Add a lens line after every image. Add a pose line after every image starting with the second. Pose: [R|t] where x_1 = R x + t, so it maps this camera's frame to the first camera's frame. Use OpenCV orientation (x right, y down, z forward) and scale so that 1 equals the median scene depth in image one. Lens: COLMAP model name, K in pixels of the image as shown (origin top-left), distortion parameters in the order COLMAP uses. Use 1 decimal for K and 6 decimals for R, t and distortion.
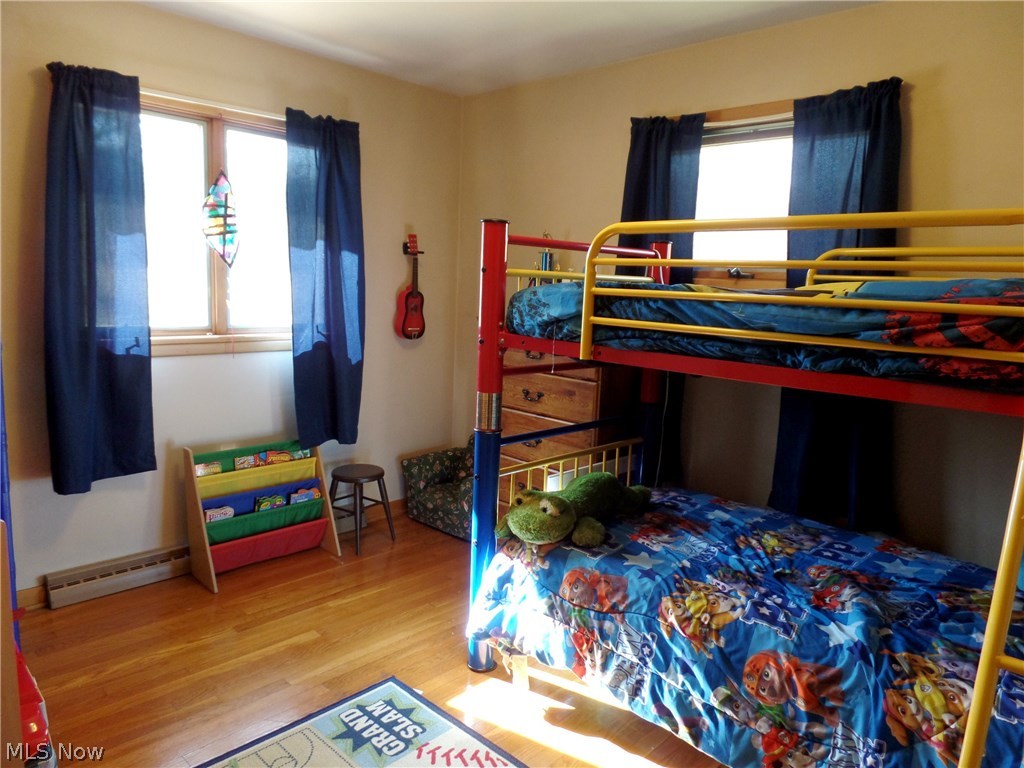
lens RADIAL K [[694.0, 0, 511.8], [0, 694.0, 383.3], [0, 0, 1]] dist [-0.013820, 0.004267]
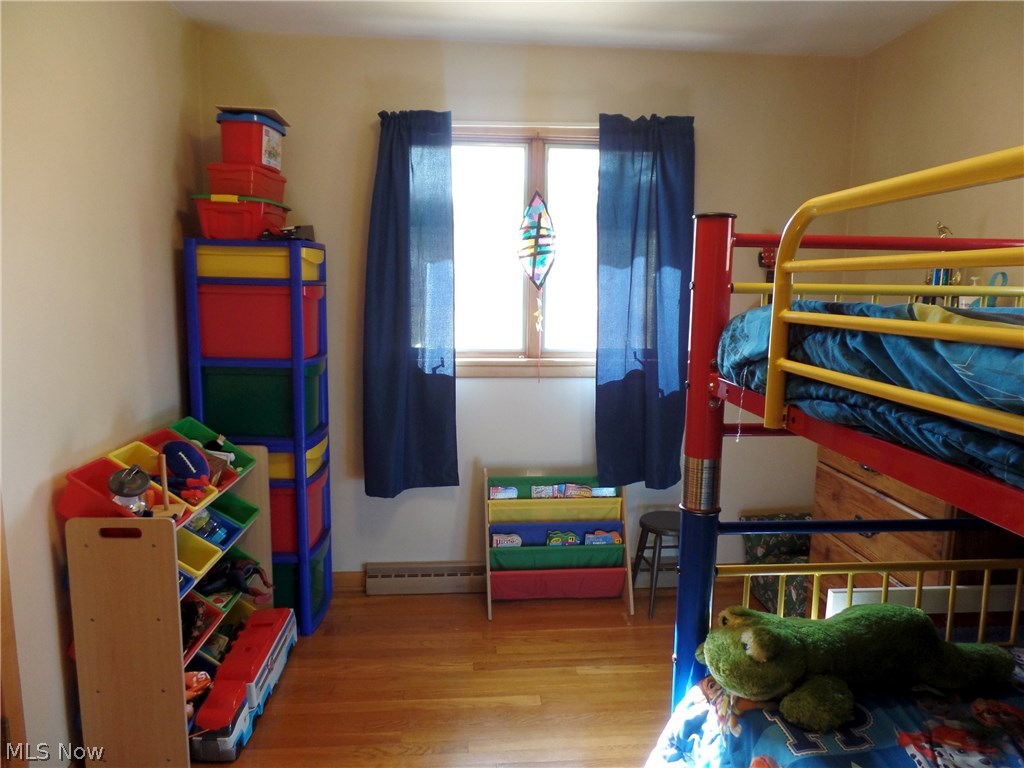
lens RADIAL K [[694.0, 0, 514.7], [0, 694.0, 383.5], [0, 0, 1]] dist [-0.013820, 0.004267]
pose [[0.752783, 0.060555, -0.655477, 0.222377], [-0.076539, 0.997058, 0.004210, -0.039125], [0.653803, 0.047000, 0.755203, 0.260039]]
